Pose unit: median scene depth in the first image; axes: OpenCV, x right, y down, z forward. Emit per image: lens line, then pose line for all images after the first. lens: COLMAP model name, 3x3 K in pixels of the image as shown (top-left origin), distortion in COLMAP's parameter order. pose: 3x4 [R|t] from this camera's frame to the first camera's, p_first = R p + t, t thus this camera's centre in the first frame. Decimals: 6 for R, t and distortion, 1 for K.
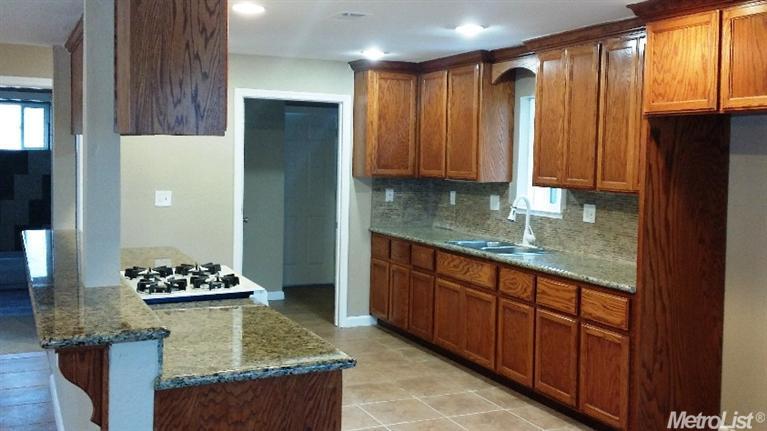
lens RADIAL K [[817.1, 0, 395.9], [0, 817.1, 200.3], [0, 0, 1]] dist [0.124706, -0.185551]
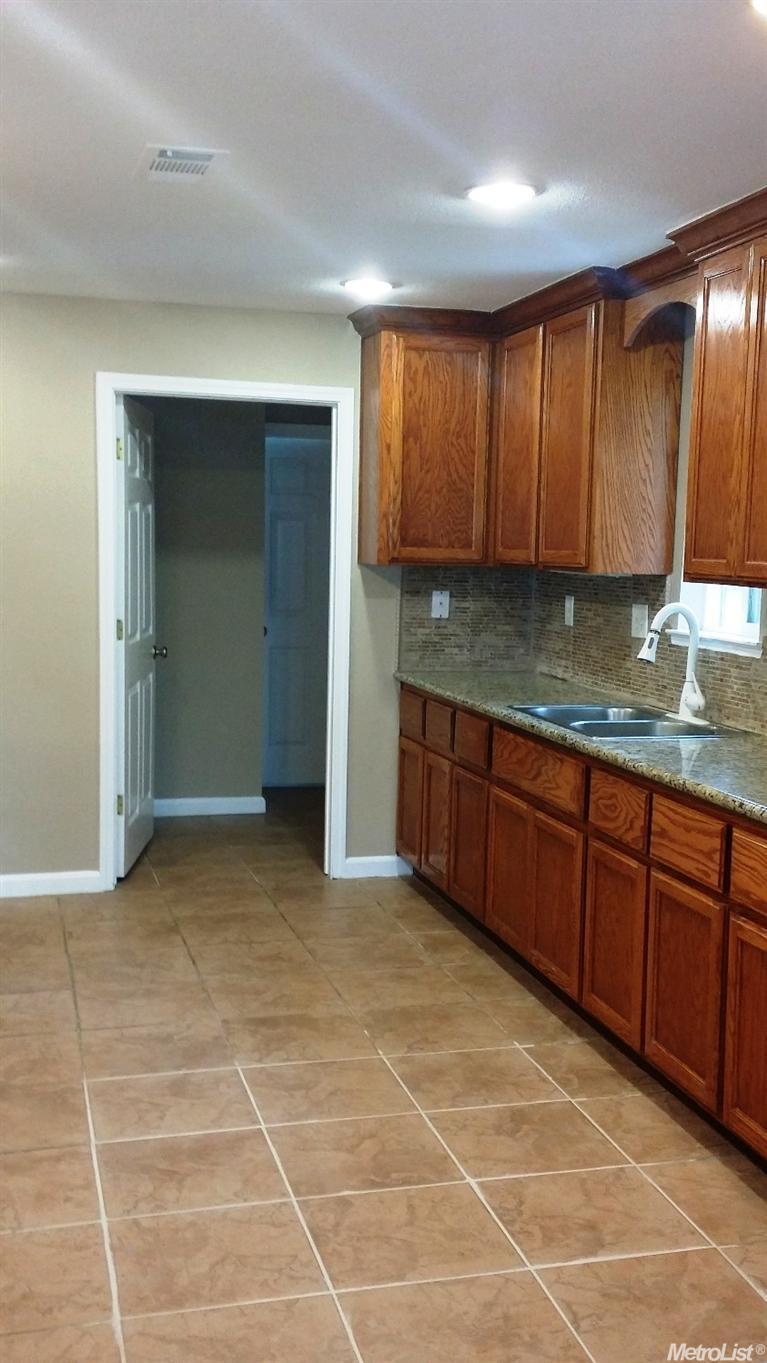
lens RADIAL K [[1451.9, 0, 414.8], [0, 1451.9, 712.5], [0, 0, 1]] dist [0.124706, -0.185551]
pose [[0.984828, 0.021620, -0.172179, 0.150336], [-0.011153, 0.998043, 0.061526, 0.005532], [0.173172, -0.058673, 0.983142, 0.207247]]
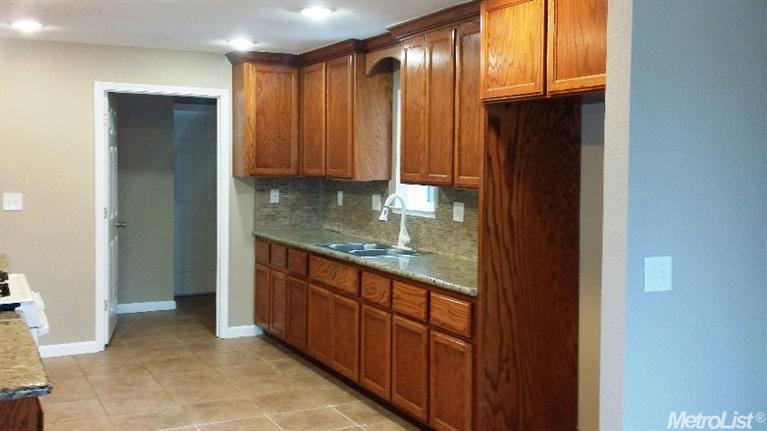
lens RADIAL K [[817.1, 0, 395.9], [0, 817.1, 200.3], [0, 0, 1]] dist [0.124706, -0.185551]
pose [[0.999398, -0.010982, 0.032920, 0.122346], [0.011214, 0.999913, -0.006889, 0.007660], [-0.032842, 0.007254, 0.999434, 0.065758]]
